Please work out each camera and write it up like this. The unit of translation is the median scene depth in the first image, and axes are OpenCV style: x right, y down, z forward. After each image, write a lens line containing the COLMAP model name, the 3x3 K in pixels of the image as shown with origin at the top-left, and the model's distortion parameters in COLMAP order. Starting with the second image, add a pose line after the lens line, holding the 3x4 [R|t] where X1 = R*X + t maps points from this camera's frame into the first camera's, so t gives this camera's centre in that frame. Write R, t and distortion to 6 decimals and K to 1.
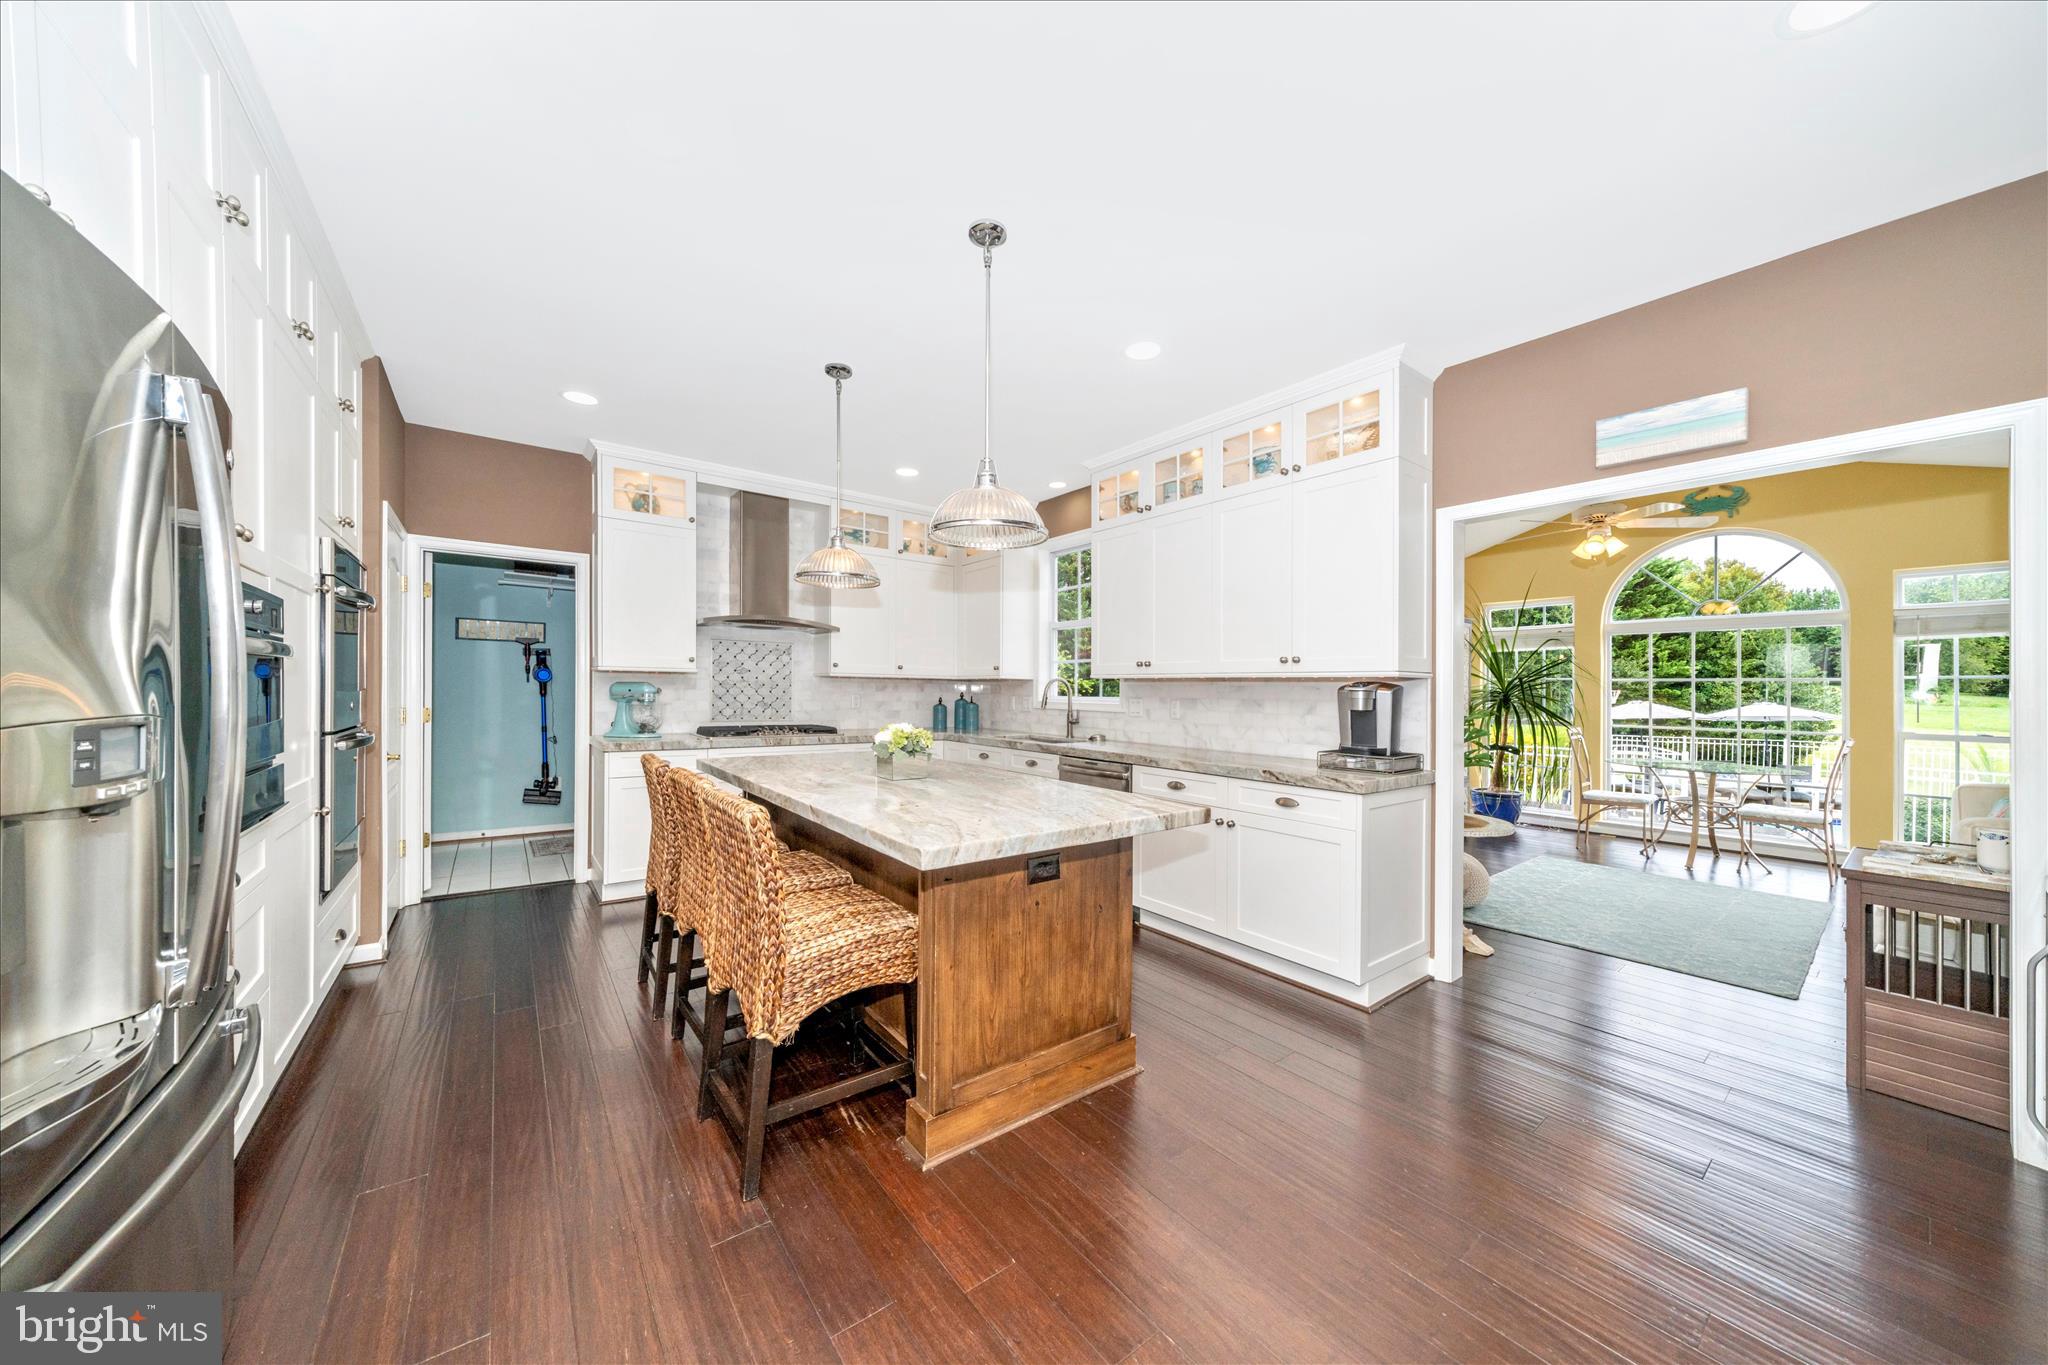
lens RADIAL K [[698.8, 0, 1025.4], [0, 698.8, 702.9], [0, 0, 1]] dist [-0.001777, -0.000333]
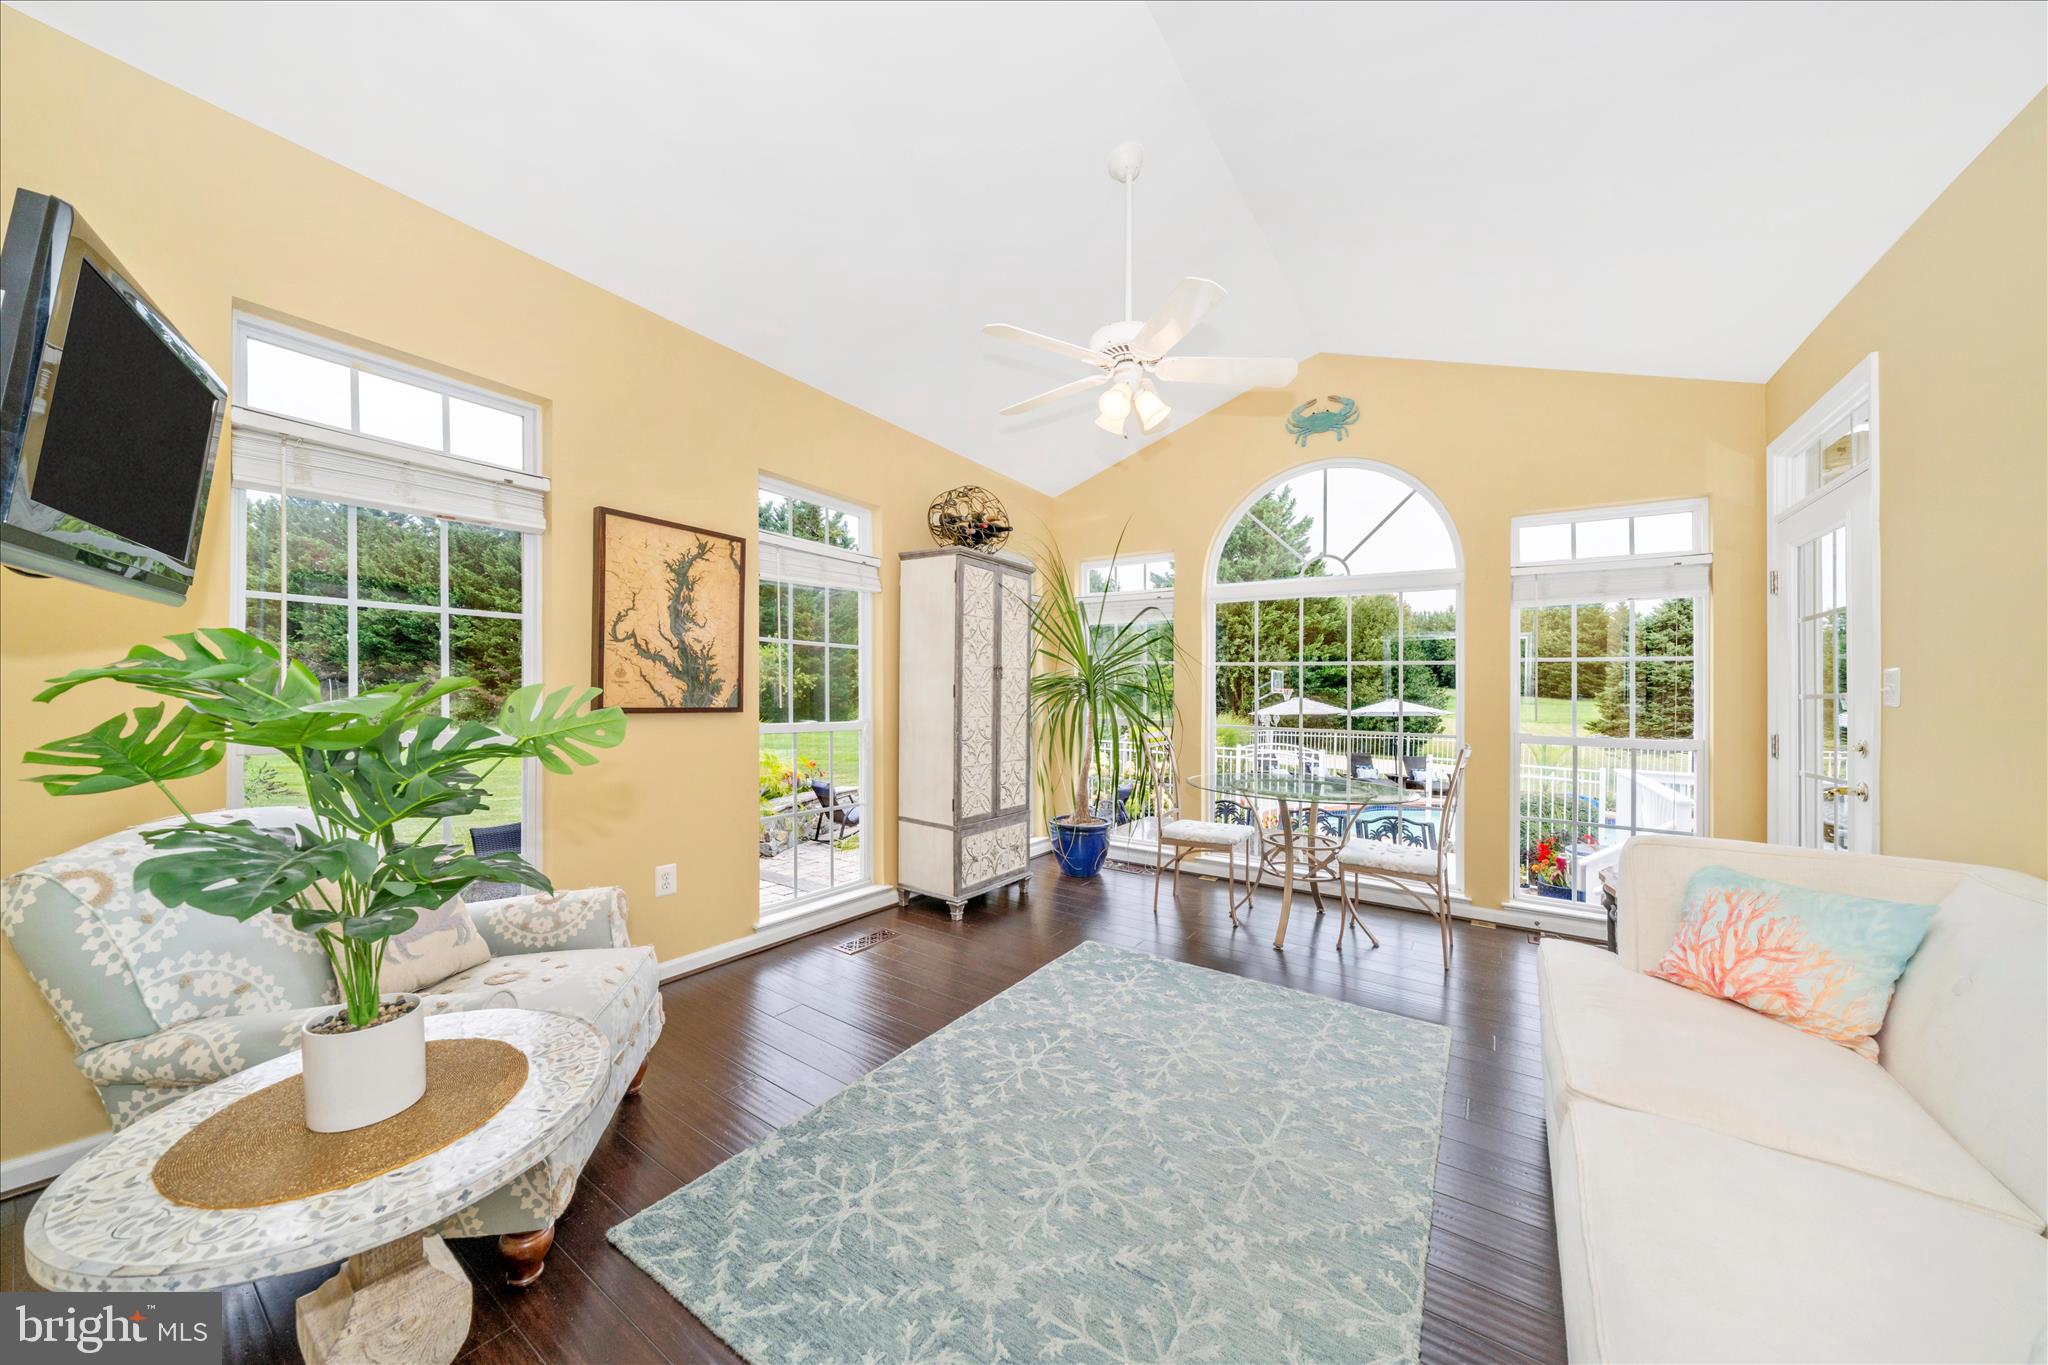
lens RADIAL K [[698.8, 0, 1026.0], [0, 698.8, 698.5], [0, 0, 1]] dist [-0.001777, -0.000333]
pose [[0.948100, 0.001488, 0.317970, 0.515691], [-0.000447, 0.999994, -0.003347, 0.006560], [-0.317973, 0.003031, 0.948095, 0.454143]]
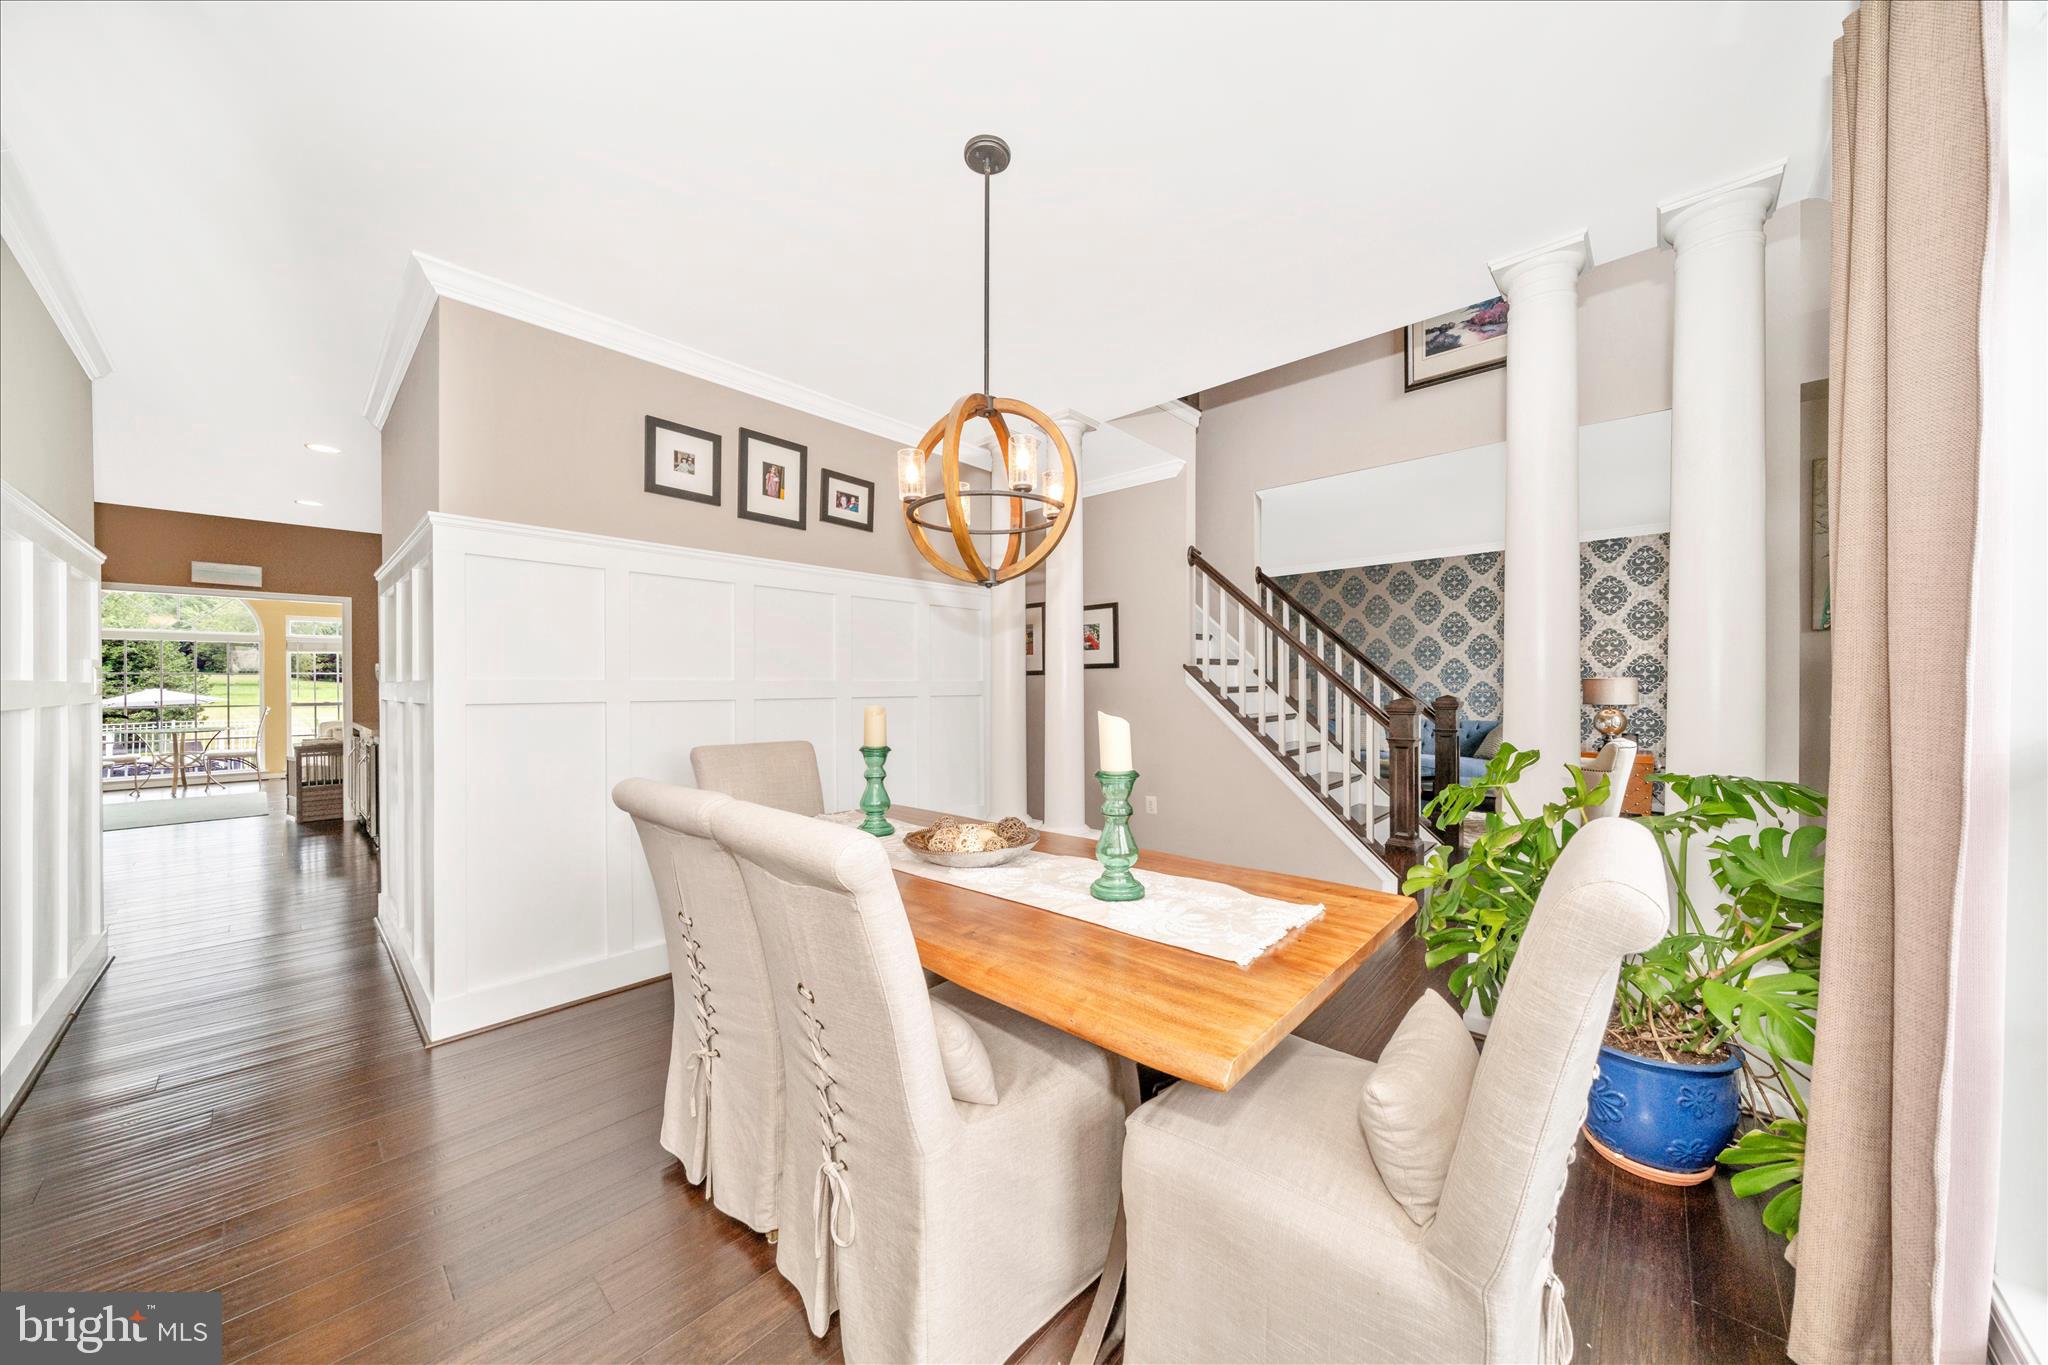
lens RADIAL K [[698.8, 0, 1014.1], [0, 698.8, 684.8], [0, 0, 1]] dist [-0.001777, -0.000333]
pose [[-0.172862, -0.020119, 0.984740, -0.797060], [0.009195, 0.999715, 0.022039, -0.026591], [-0.984903, 0.012864, -0.172628, -0.507892]]
